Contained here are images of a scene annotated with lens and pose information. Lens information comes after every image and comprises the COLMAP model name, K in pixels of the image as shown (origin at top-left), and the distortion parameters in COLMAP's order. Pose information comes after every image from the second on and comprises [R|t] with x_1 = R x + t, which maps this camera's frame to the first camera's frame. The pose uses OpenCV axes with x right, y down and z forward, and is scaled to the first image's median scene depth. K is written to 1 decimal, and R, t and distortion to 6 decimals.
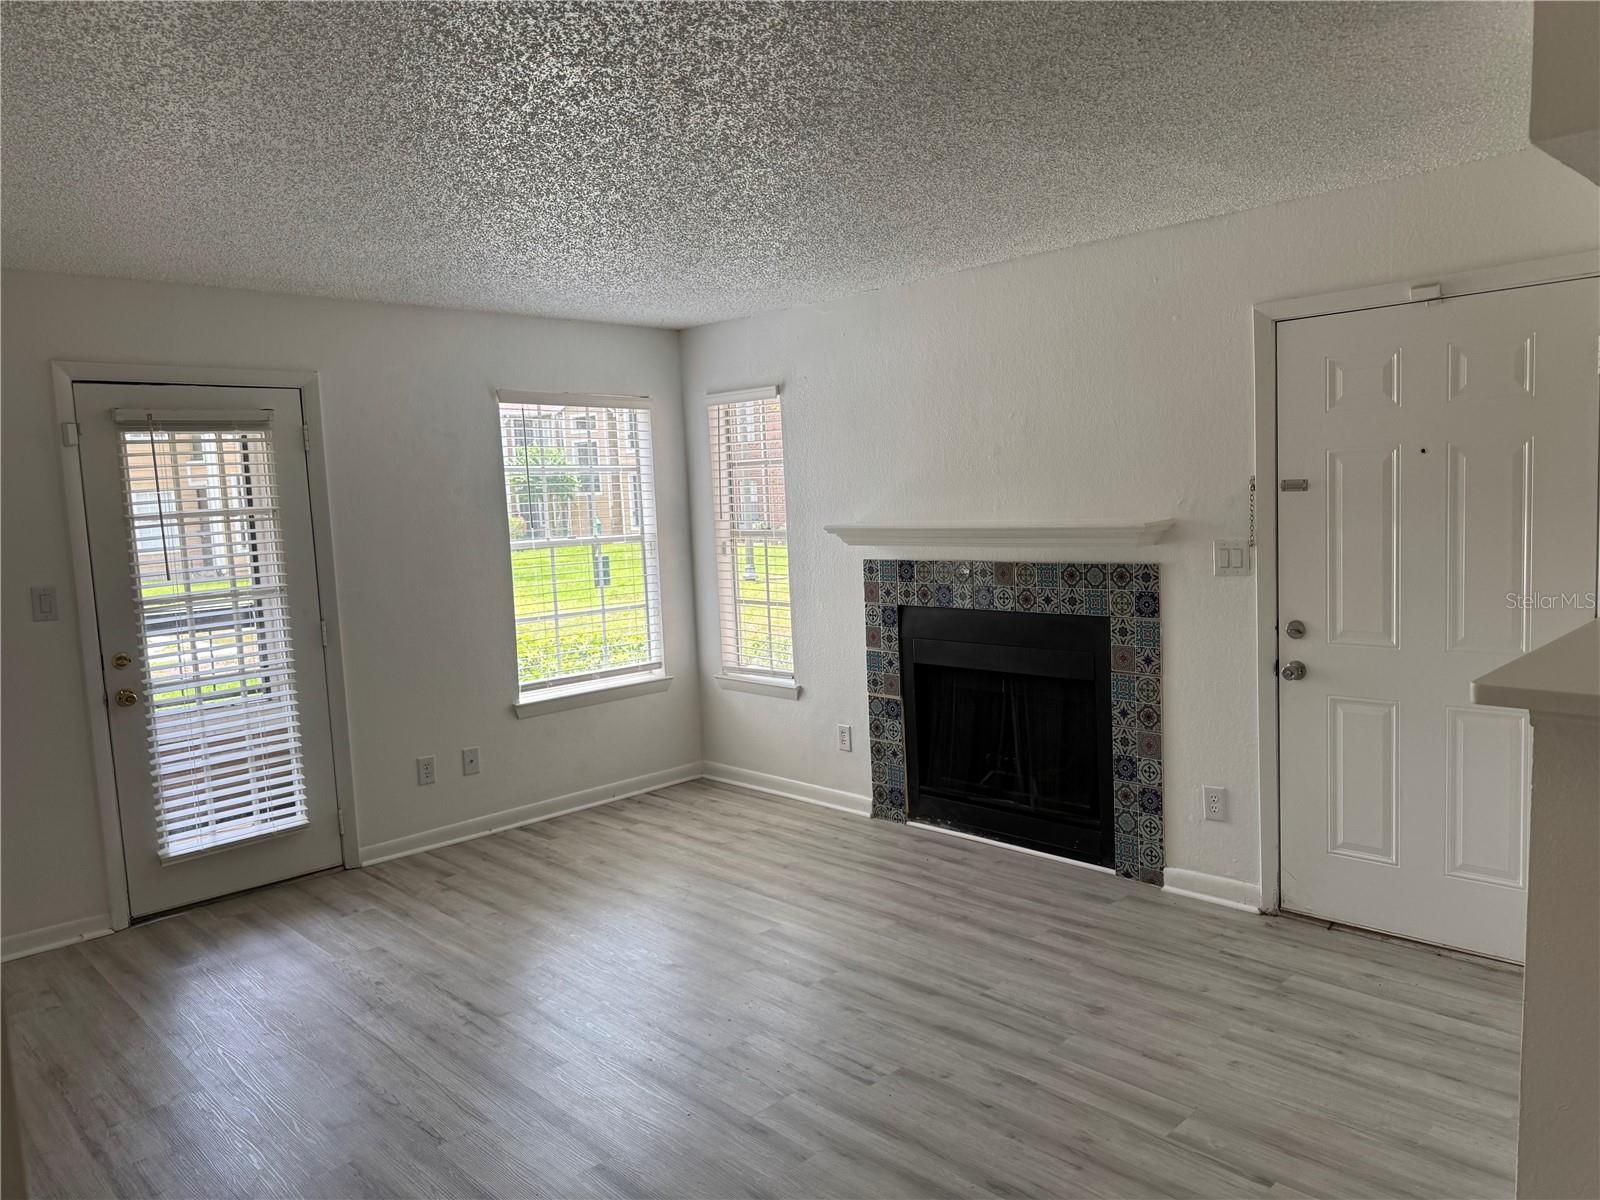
lens RADIAL K [[1107.0, 0, 800.0], [0, 1107.0, 600.0], [0, 0, 1]] dist [0.114777, -0.195011]
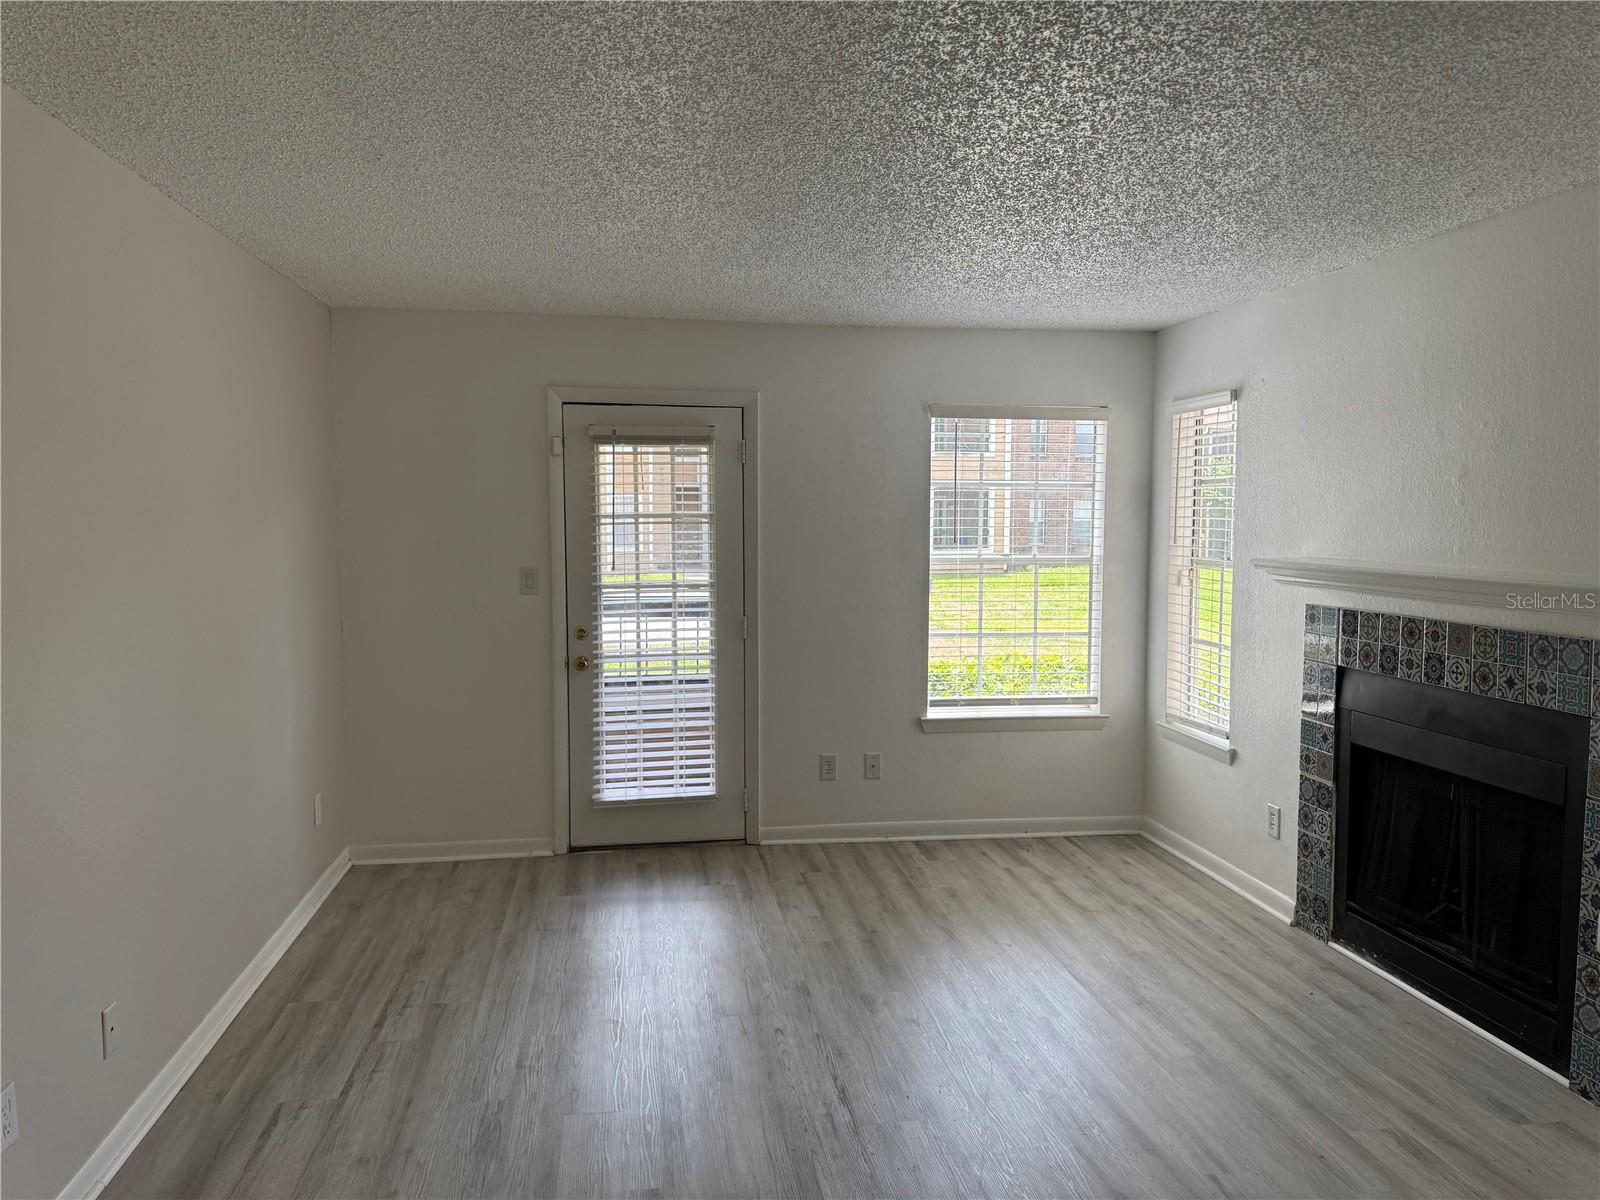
lens RADIAL K [[1107.0, 0, 800.0], [0, 1107.0, 600.0], [0, 0, 1]] dist [0.114777, -0.195011]
pose [[0.811091, 0.085953, -0.578570, 0.238803], [-0.092507, 0.995545, 0.018214, -0.021257], [0.577558, 0.038749, 0.815429, 0.131721]]
